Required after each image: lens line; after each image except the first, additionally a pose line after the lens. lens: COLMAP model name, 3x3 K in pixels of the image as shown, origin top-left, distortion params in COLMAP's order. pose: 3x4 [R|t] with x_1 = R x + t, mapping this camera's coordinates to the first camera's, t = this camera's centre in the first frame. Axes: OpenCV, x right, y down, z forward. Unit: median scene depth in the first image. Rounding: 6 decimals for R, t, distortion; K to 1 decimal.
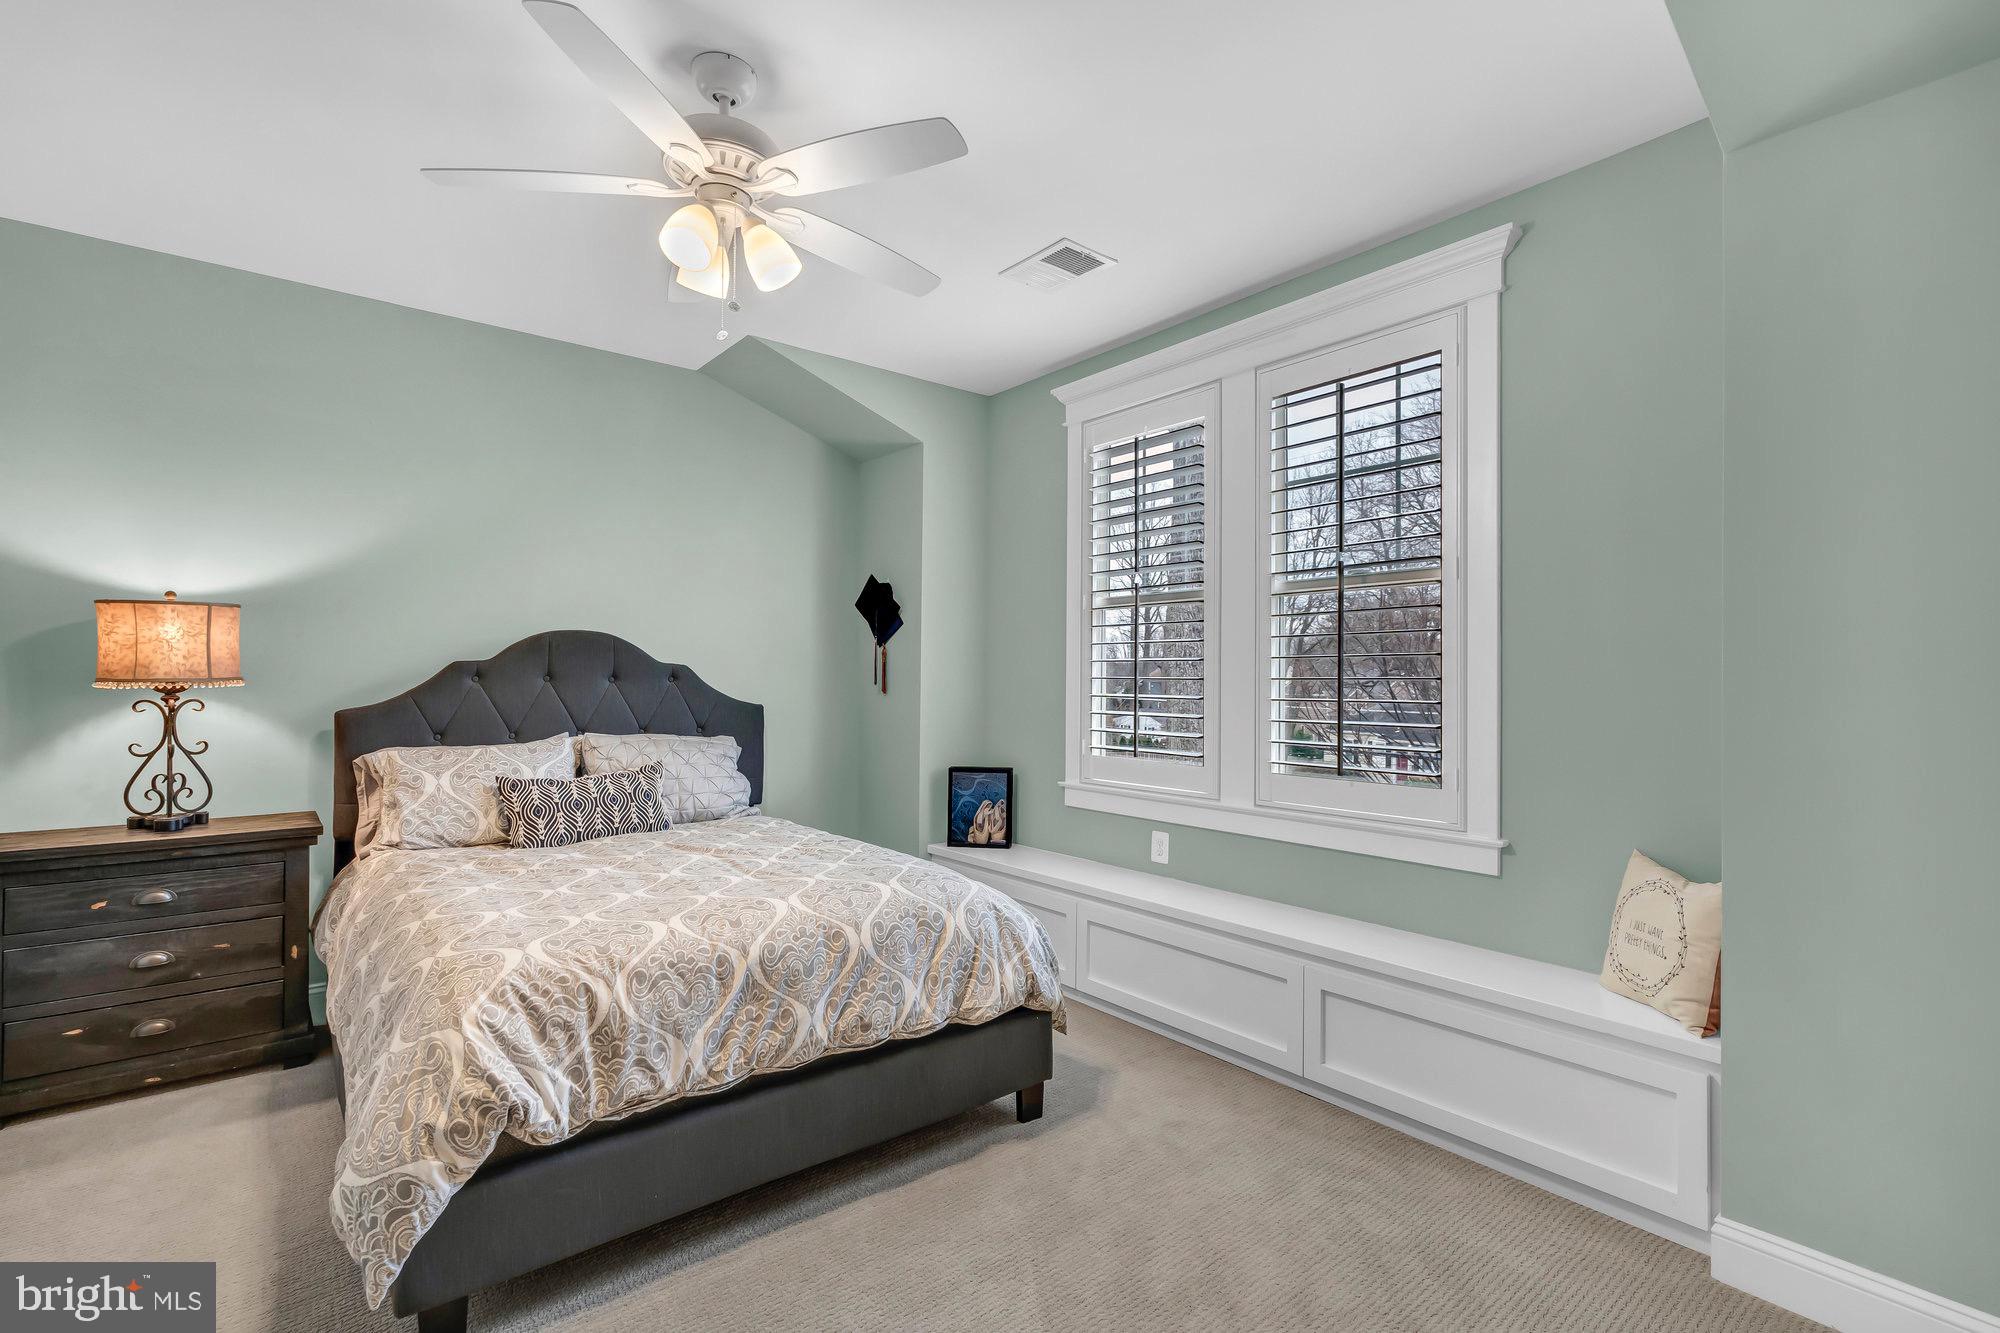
lens RADIAL K [[916.0, 0, 1004.6], [0, 916.0, 676.2], [0, 0, 1]] dist [-0.001987, 0.000152]
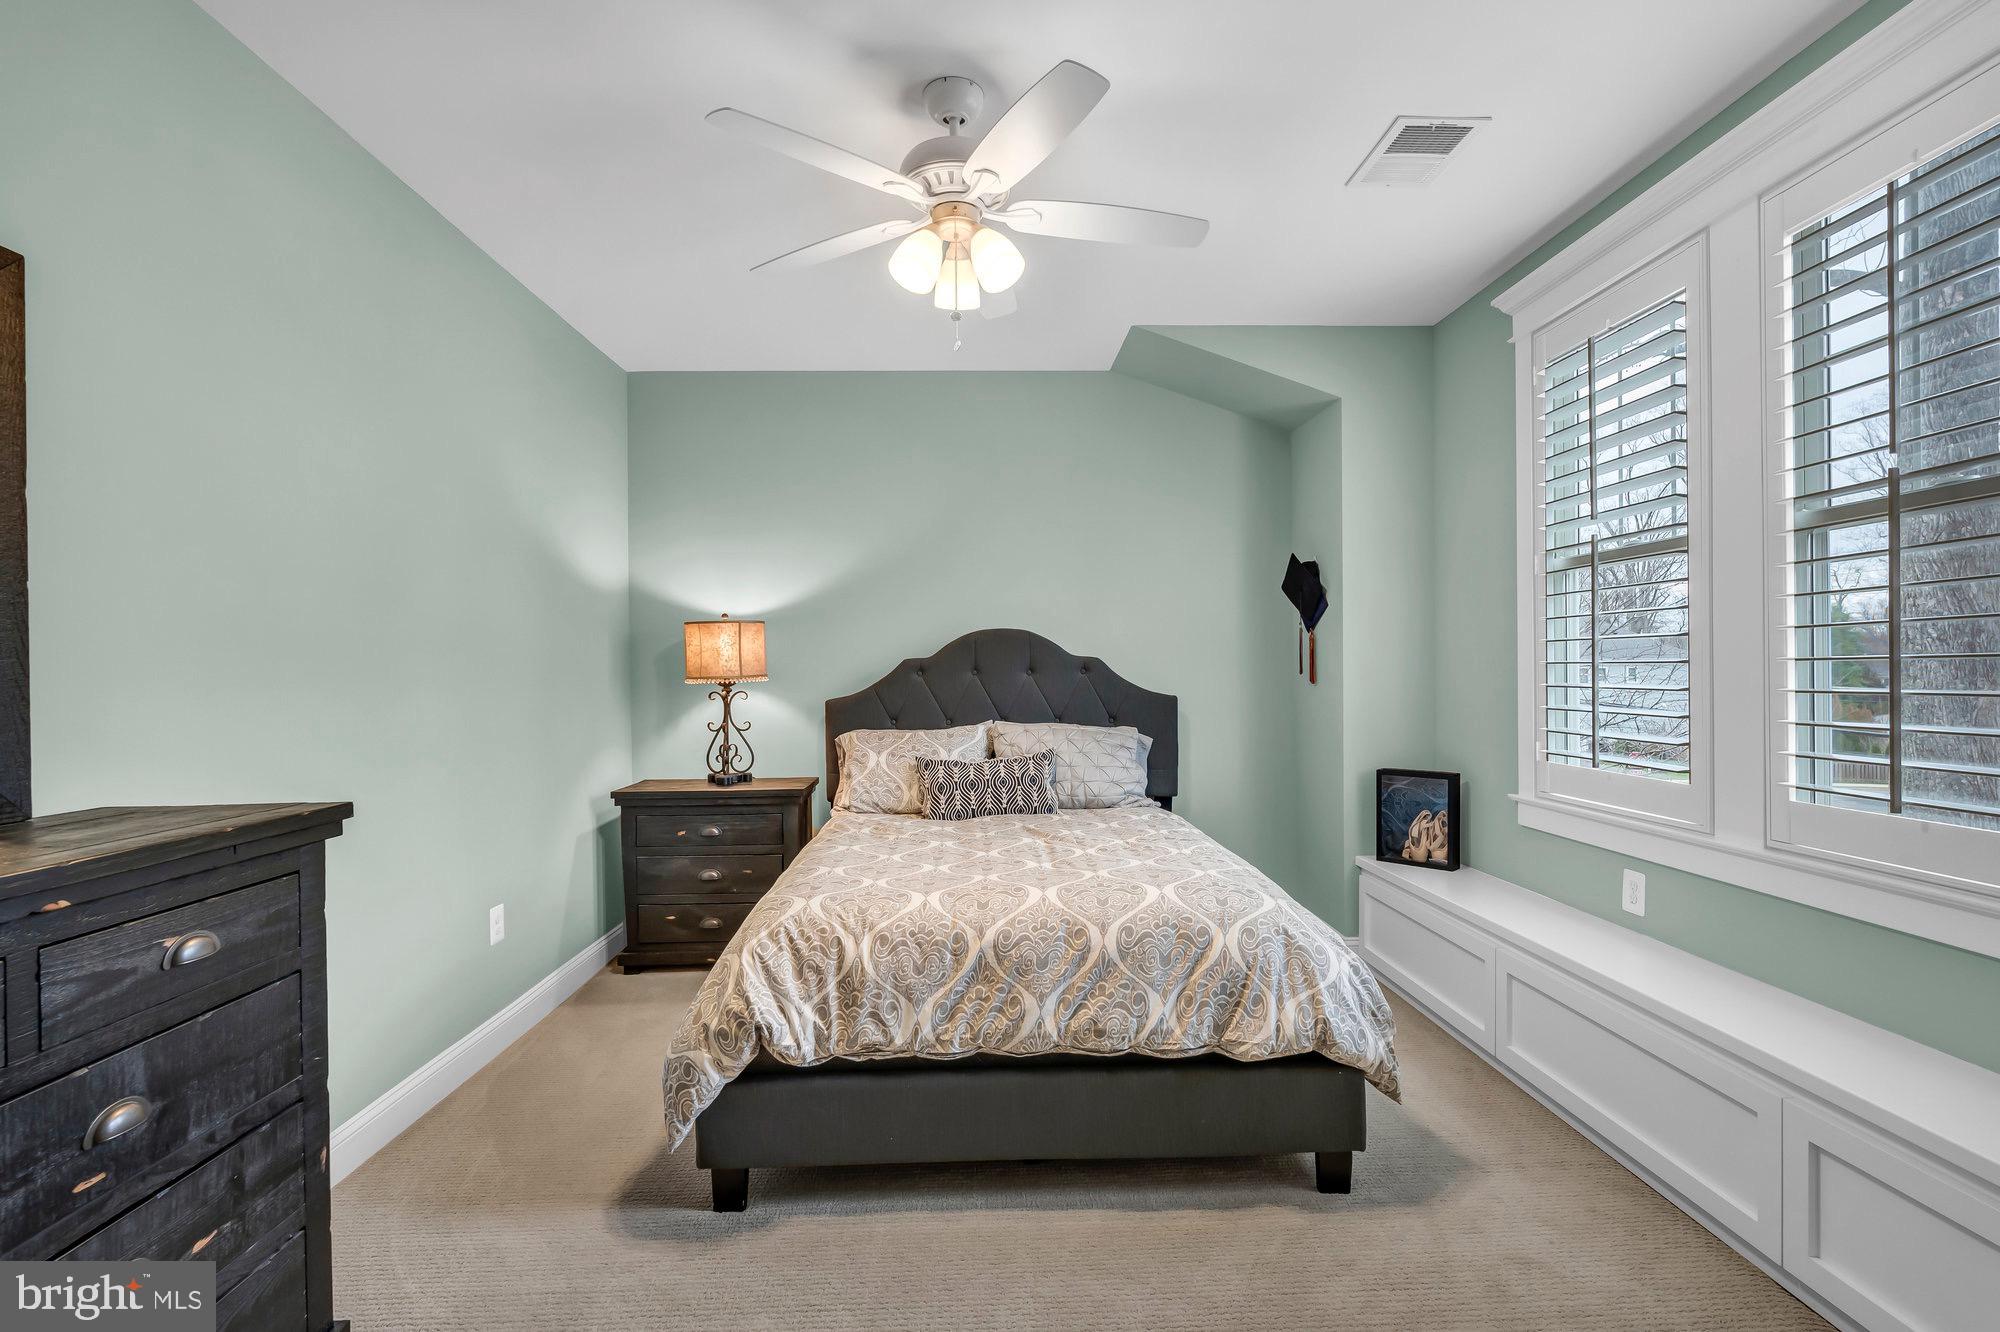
lens RADIAL K [[929.1, 0, 1003.1], [0, 929.1, 677.3], [0, 0, 1]] dist [-0.000526, 0.000461]
pose [[0.789932, -0.009621, -0.613119, 0.313673], [0.017260, 0.999830, 0.006548, 0.002180], [0.612951, -0.015754, 0.789964, 0.148505]]
